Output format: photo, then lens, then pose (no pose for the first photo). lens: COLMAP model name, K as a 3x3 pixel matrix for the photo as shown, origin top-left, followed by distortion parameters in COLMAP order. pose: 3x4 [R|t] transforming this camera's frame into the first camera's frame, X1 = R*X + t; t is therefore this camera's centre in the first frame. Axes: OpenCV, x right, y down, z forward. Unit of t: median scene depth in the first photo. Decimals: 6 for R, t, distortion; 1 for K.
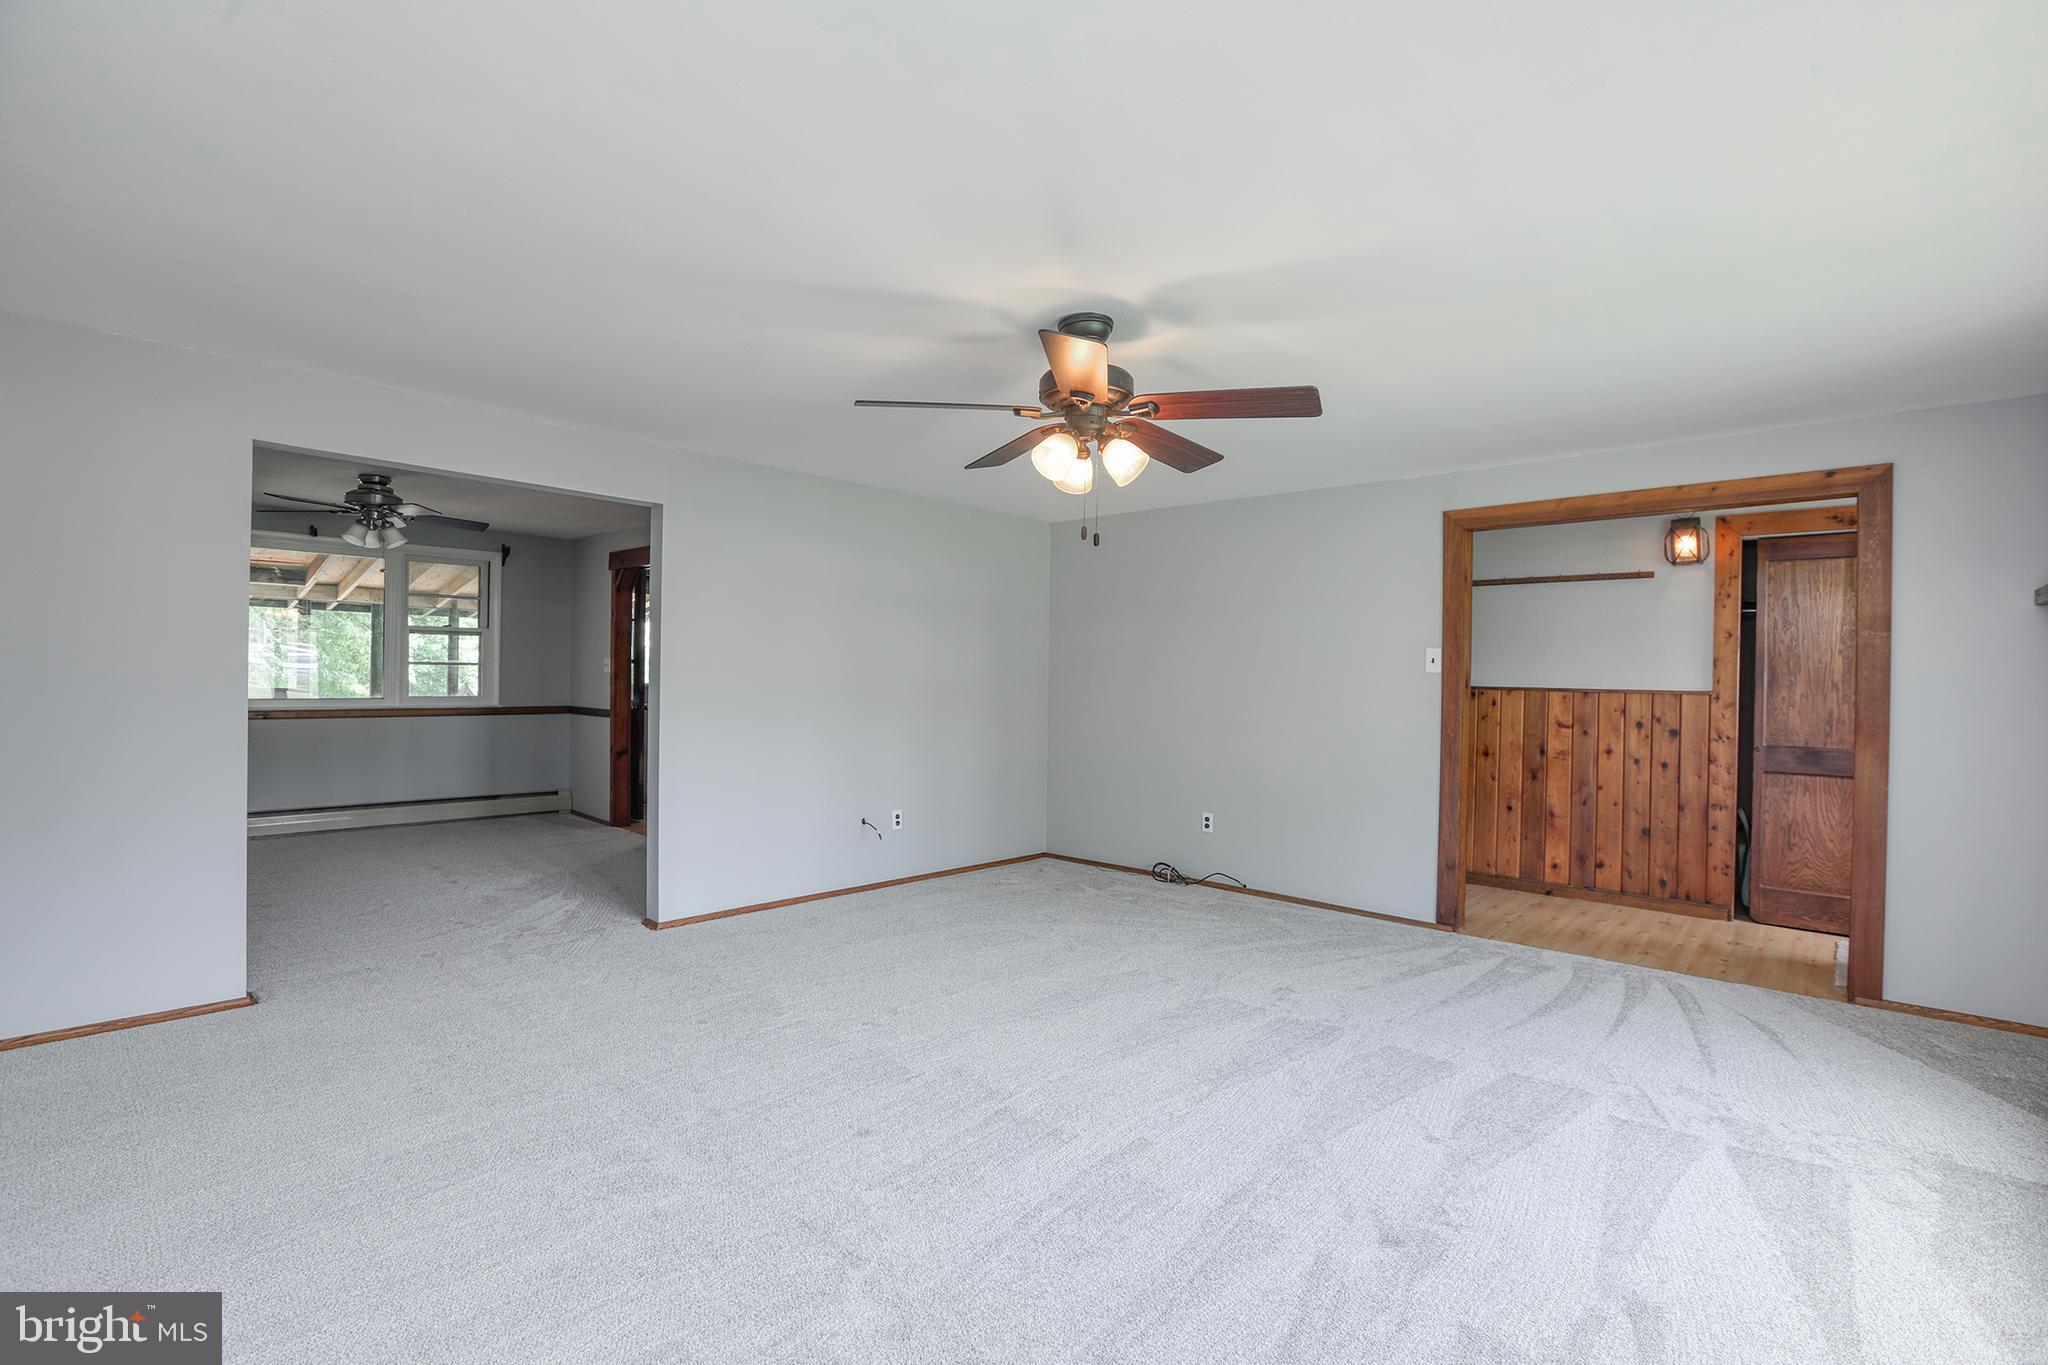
lens RADIAL K [[961.5, 0, 1026.1], [0, 961.5, 675.9], [0, 0, 1]] dist [0.001030, 0.000277]
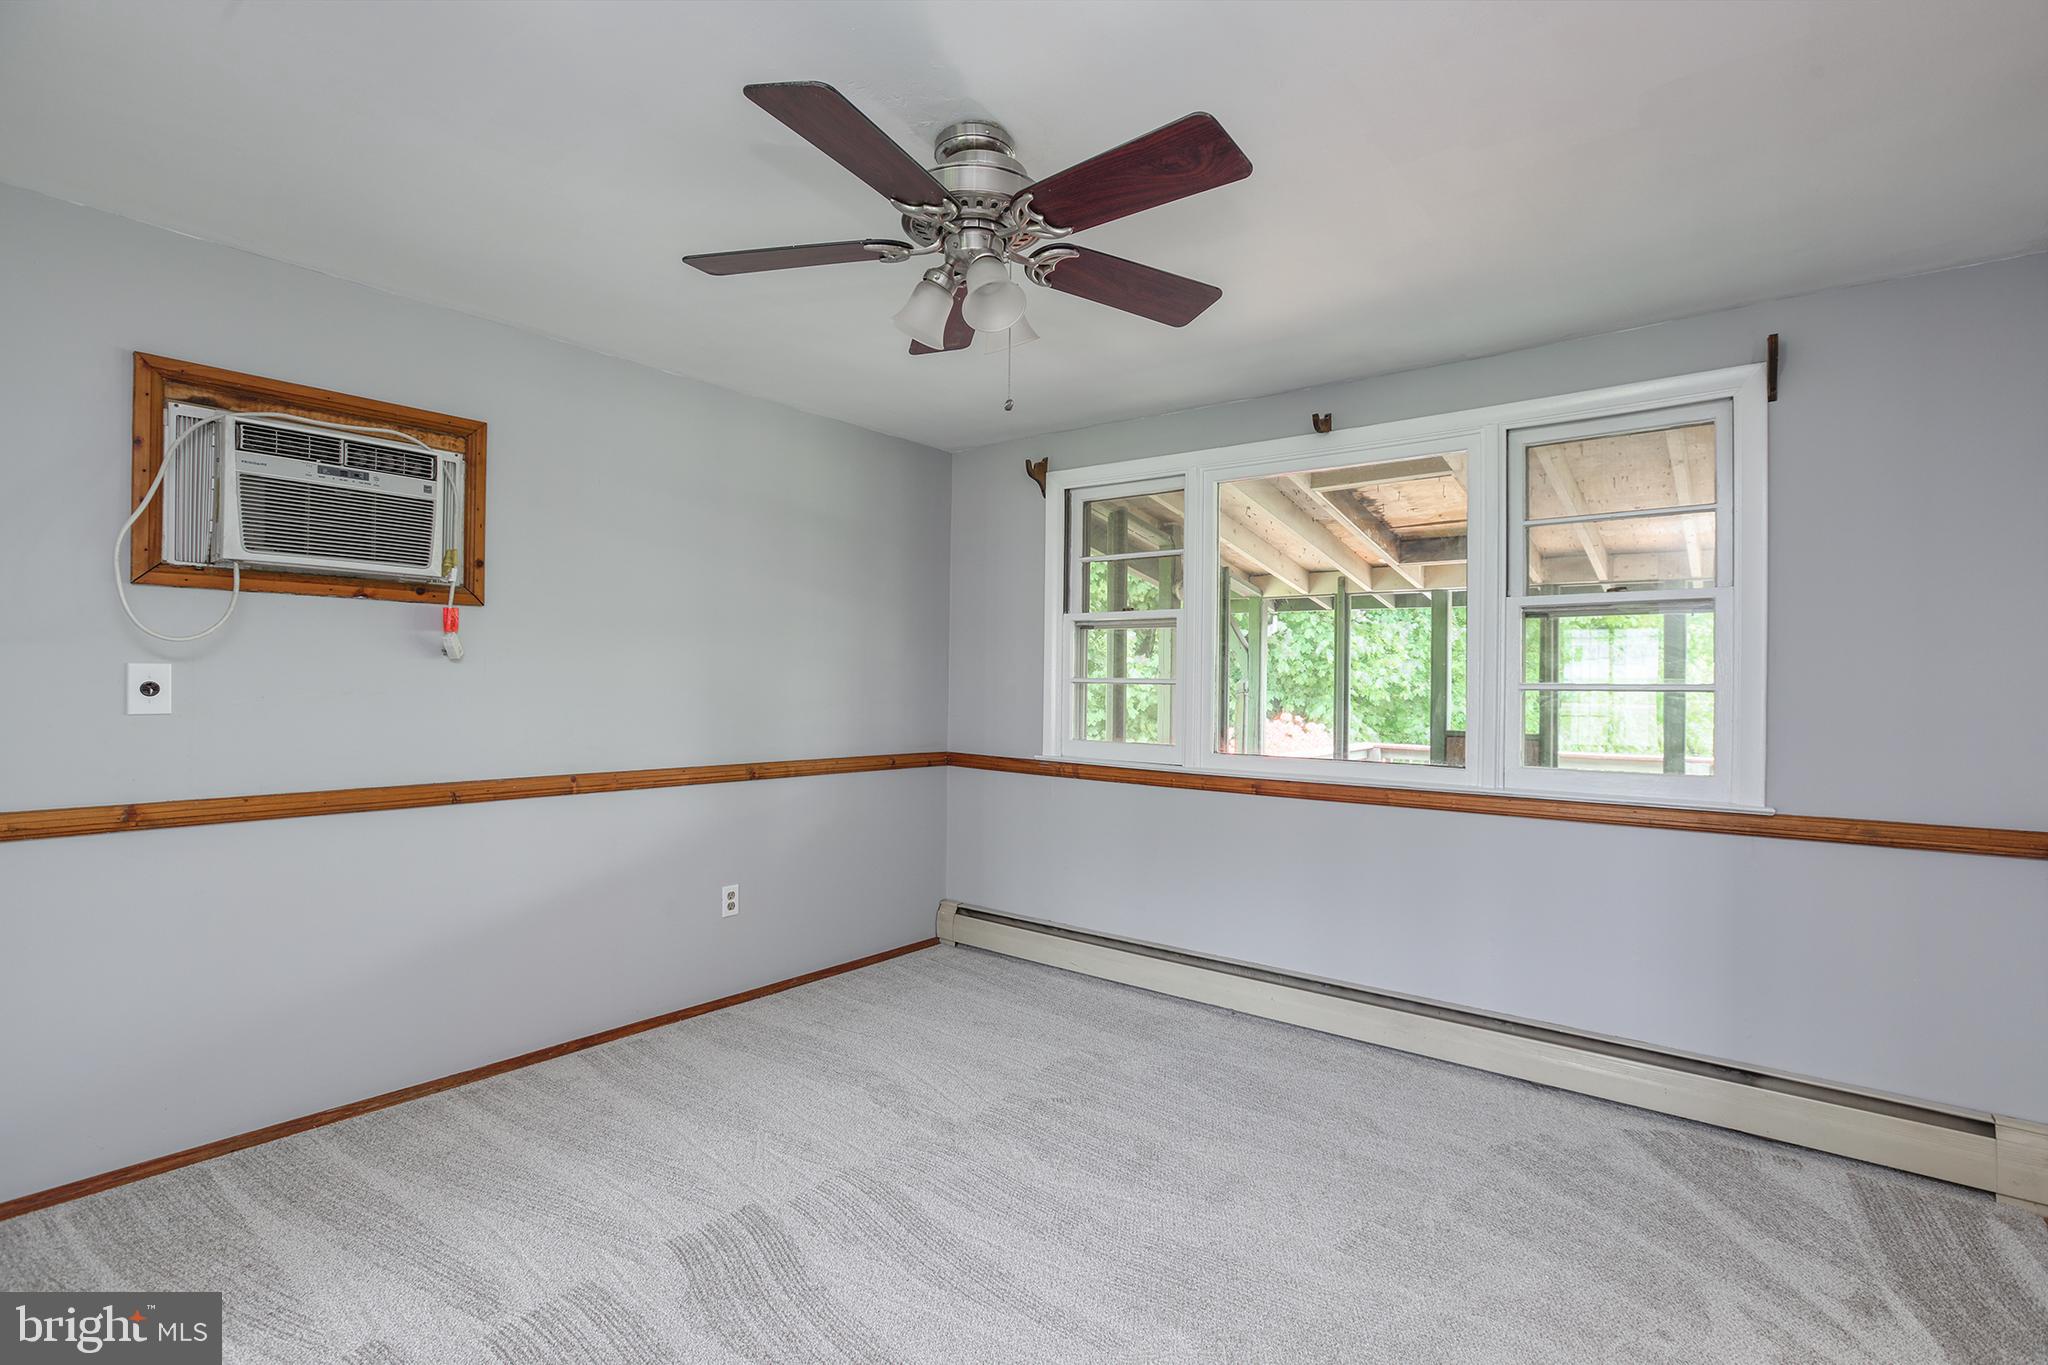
lens RADIAL K [[961.5, 0, 1025.6], [0, 961.5, 680.7], [0, 0, 1]] dist [0.001030, 0.000277]
pose [[0.077936, -0.011022, -0.996897, -0.225613], [-0.014238, 0.999825, -0.012168, -0.007962], [0.996857, 0.015142, 0.077765, 0.710568]]
